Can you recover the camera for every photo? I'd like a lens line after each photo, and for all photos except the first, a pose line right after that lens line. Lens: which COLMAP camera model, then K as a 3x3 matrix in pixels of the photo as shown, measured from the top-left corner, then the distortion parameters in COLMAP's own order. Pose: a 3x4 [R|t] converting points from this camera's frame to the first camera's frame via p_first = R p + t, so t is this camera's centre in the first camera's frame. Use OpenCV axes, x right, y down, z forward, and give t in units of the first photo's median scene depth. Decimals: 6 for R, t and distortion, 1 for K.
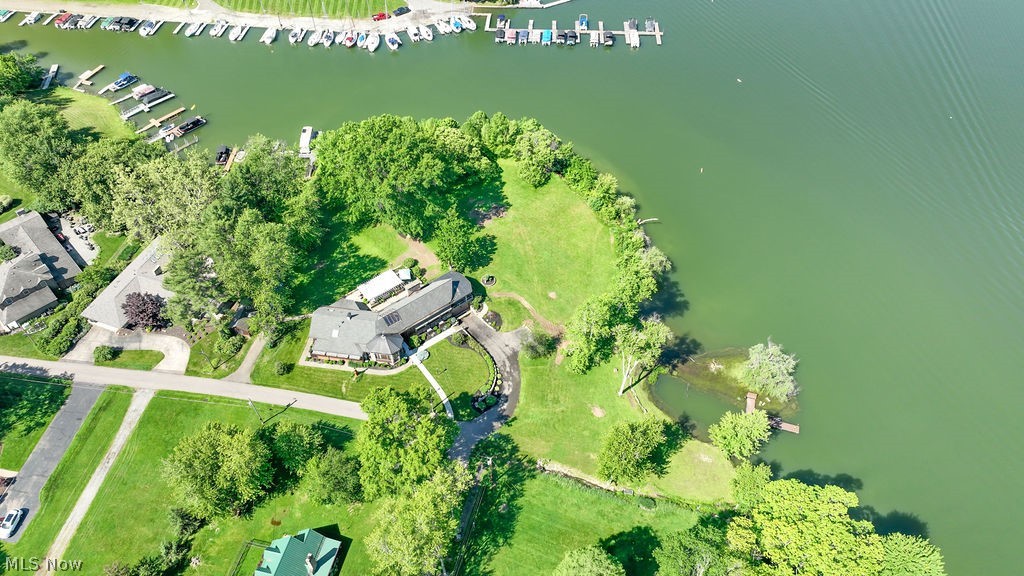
lens RADIAL K [[727.9, 0, 514.1], [0, 727.9, 287.7], [0, 0, 1]] dist [-0.000204, 0.002096]
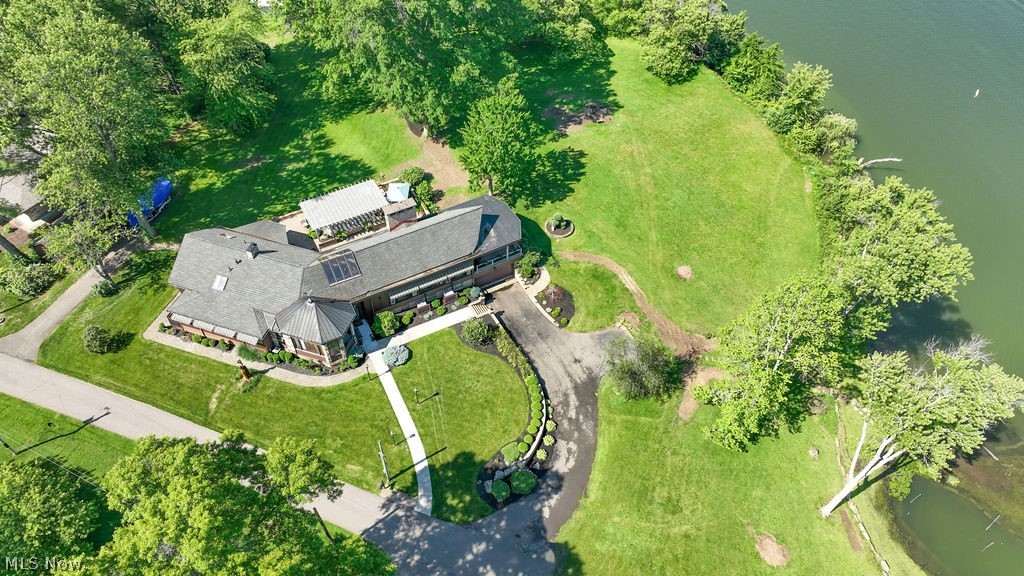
lens RADIAL K [[727.9, 0, 509.5], [0, 727.9, 284.4], [0, 0, 1]] dist [-0.000204, 0.002096]
pose [[0.983286, 0.133643, -0.123648, -0.001485], [-0.134655, 0.990893, 0.000172, 0.035739], [0.122545, 0.016480, 0.992326, 0.518010]]
